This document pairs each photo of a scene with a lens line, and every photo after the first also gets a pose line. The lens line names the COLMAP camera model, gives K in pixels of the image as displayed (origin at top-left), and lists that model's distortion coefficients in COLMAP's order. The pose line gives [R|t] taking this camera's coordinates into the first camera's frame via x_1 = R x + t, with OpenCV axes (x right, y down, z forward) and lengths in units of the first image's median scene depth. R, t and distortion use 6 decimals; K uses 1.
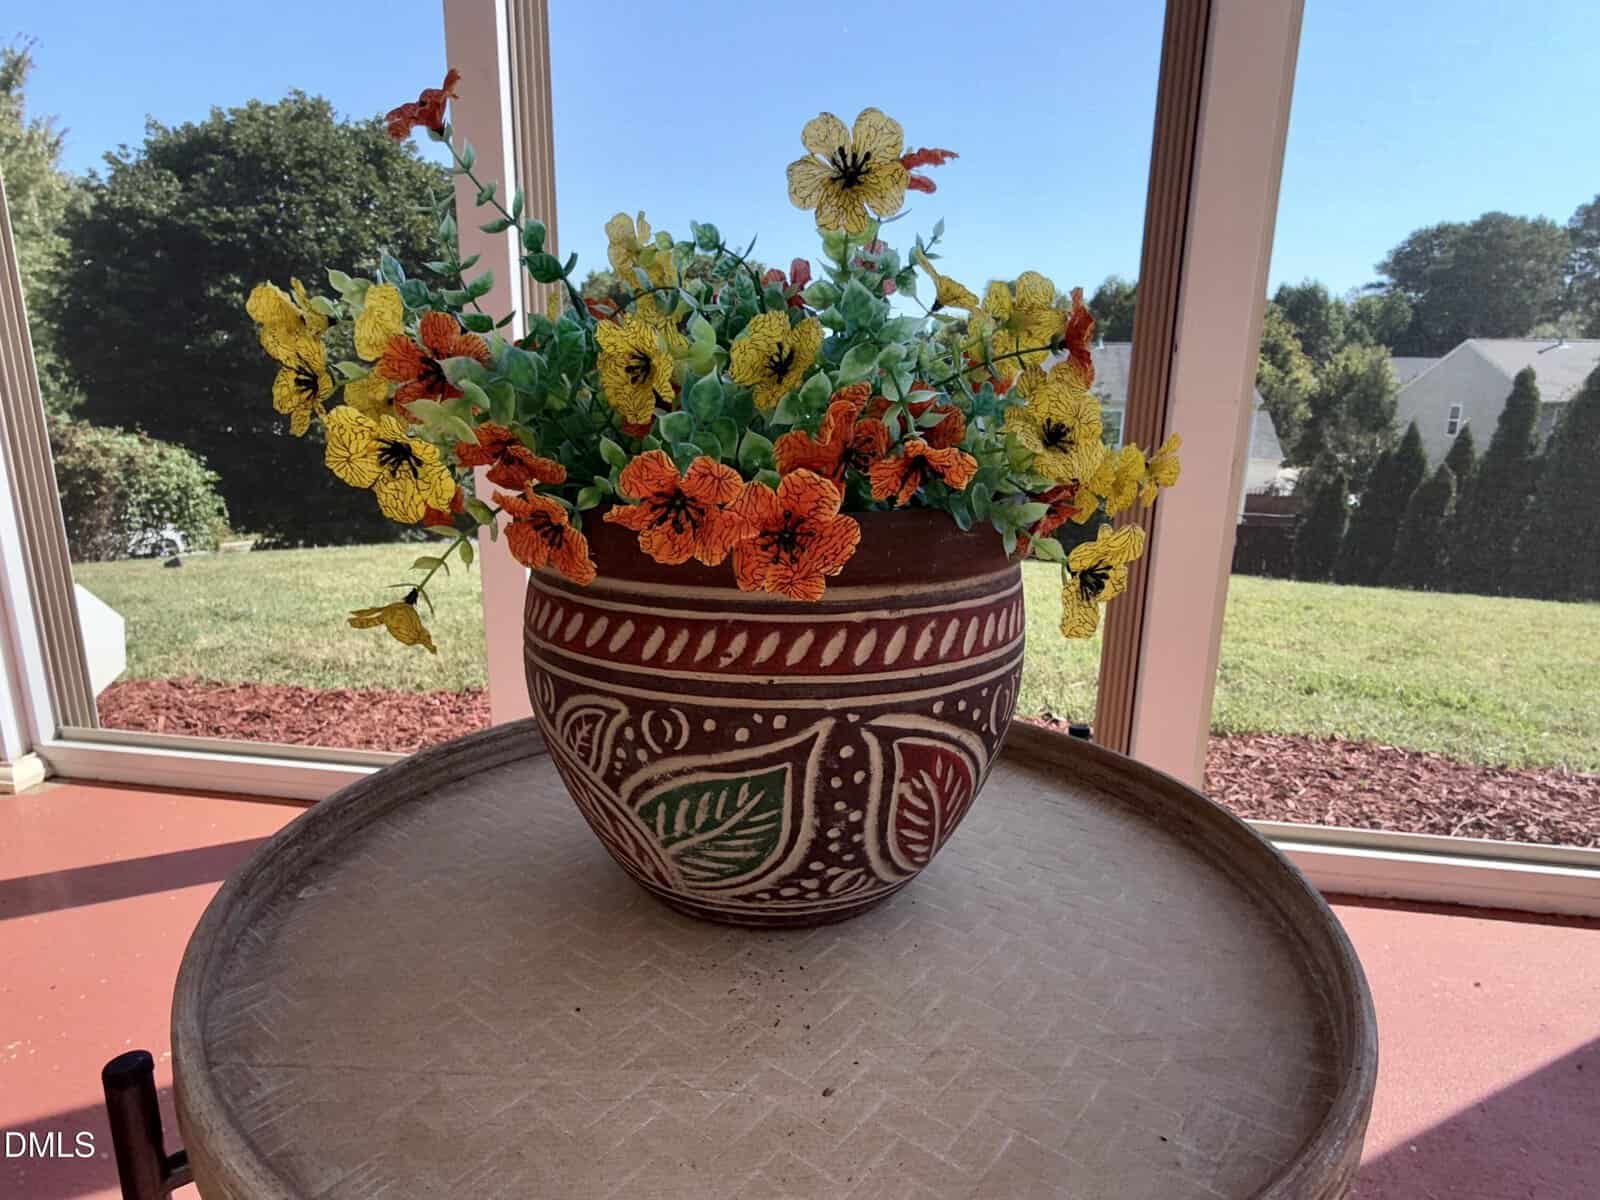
lens RADIAL K [[455.2, 0, 800.0], [0, 455.2, 600.0], [0, 0, 1]] dist [0.000289, 0.000031]
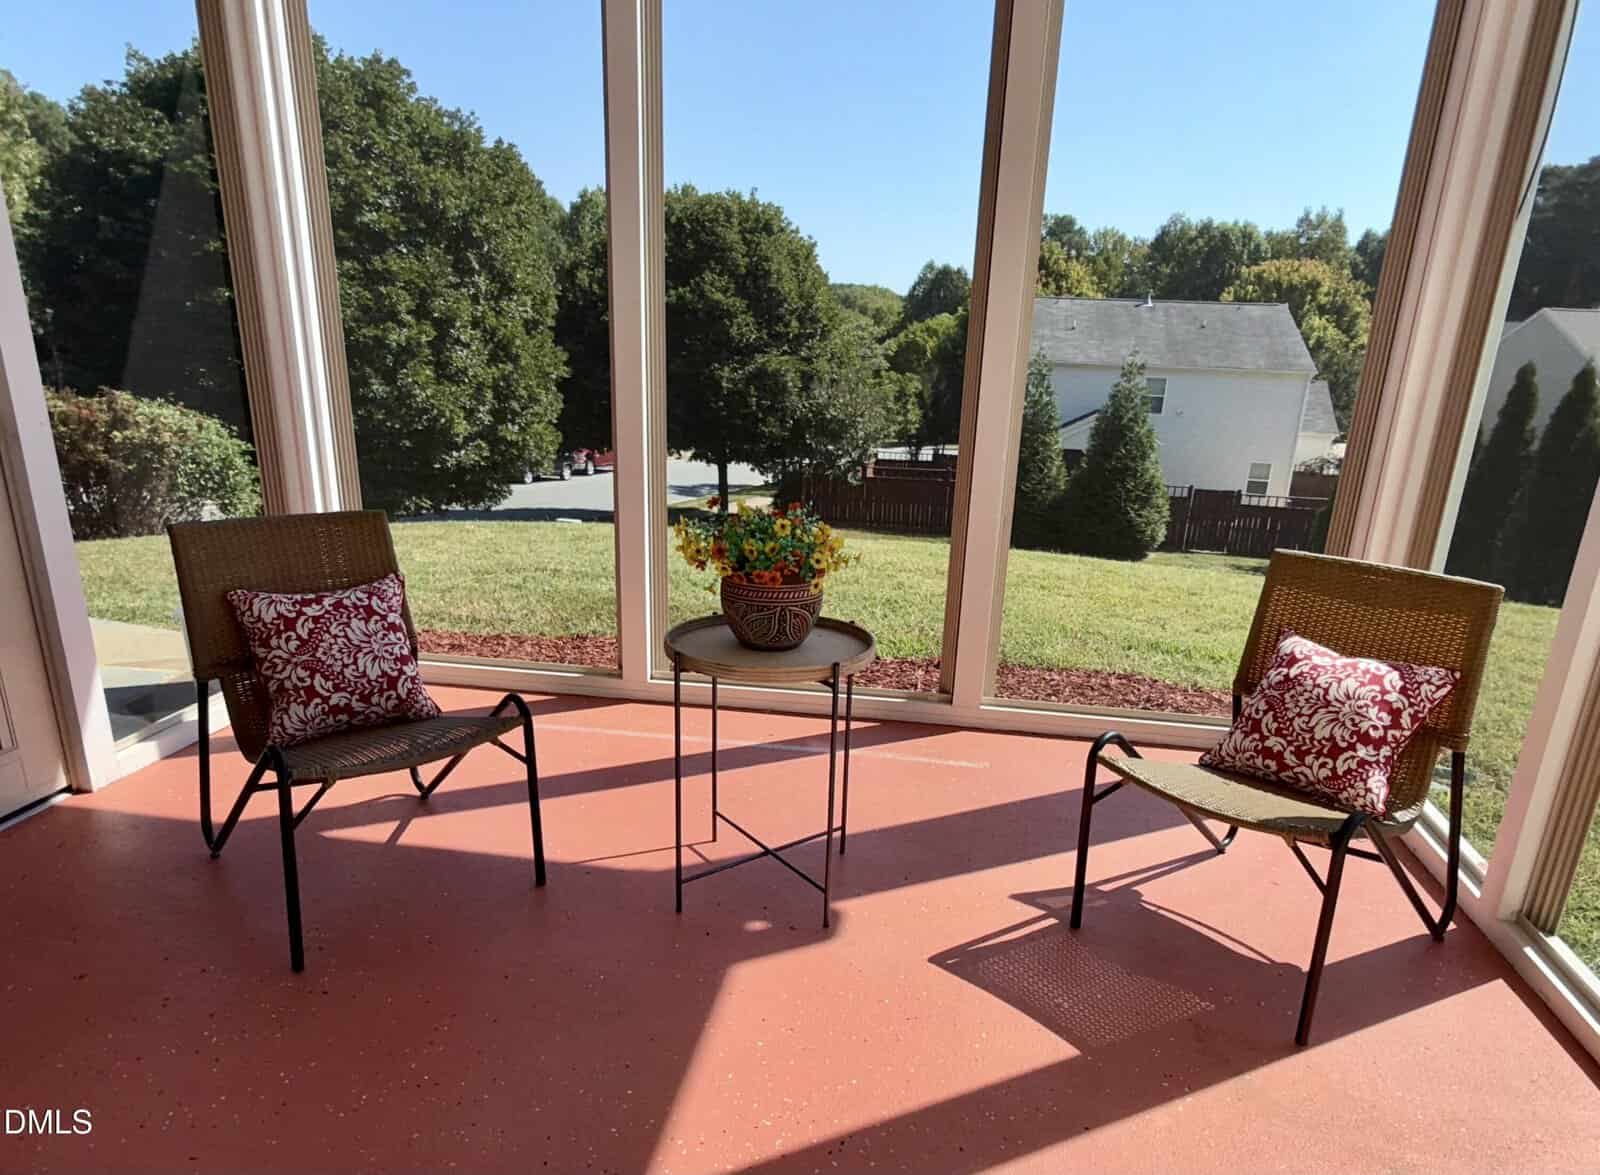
lens RADIAL K [[649.7, 0, 800.0], [0, 649.7, 587.5], [0, 0, 1]] dist [-0.000692, -0.000134]
pose [[0.998866, 0.020573, -0.042942, 0.031513], [-0.019519, 0.999502, 0.024813, -0.010084], [0.043431, -0.023947, 0.998769, -0.346085]]
